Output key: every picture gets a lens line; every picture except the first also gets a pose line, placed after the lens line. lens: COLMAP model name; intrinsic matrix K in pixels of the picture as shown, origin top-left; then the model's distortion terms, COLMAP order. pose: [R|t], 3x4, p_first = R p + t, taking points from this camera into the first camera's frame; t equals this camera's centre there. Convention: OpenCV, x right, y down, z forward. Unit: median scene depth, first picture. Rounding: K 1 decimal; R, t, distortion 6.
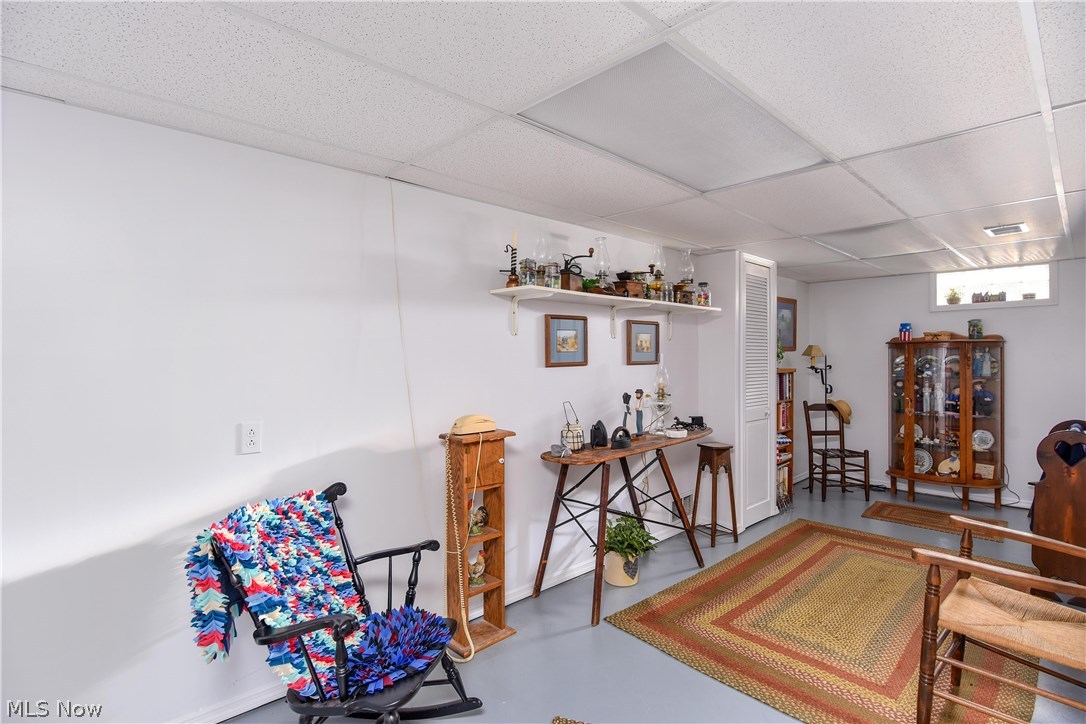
lens RADIAL K [[534.5, 0, 537.3], [0, 534.5, 359.8], [0, 0, 1]] dist [-0.018969, -0.000485]
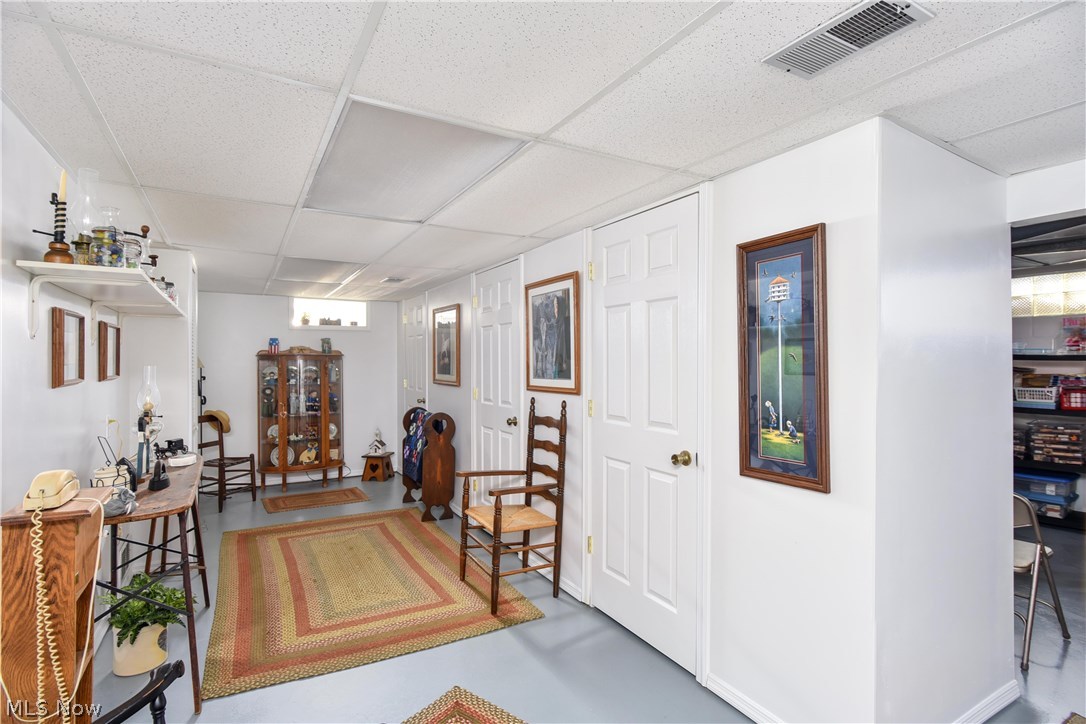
lens RADIAL K [[534.5, 0, 537.7], [0, 534.5, 359.2], [0, 0, 1]] dist [-0.018969, -0.000485]
pose [[0.230939, 0.008375, 0.972932, -0.321213], [0.009274, 0.999899, -0.010808, -0.006141], [-0.972924, 0.011519, 0.230838, 0.193897]]
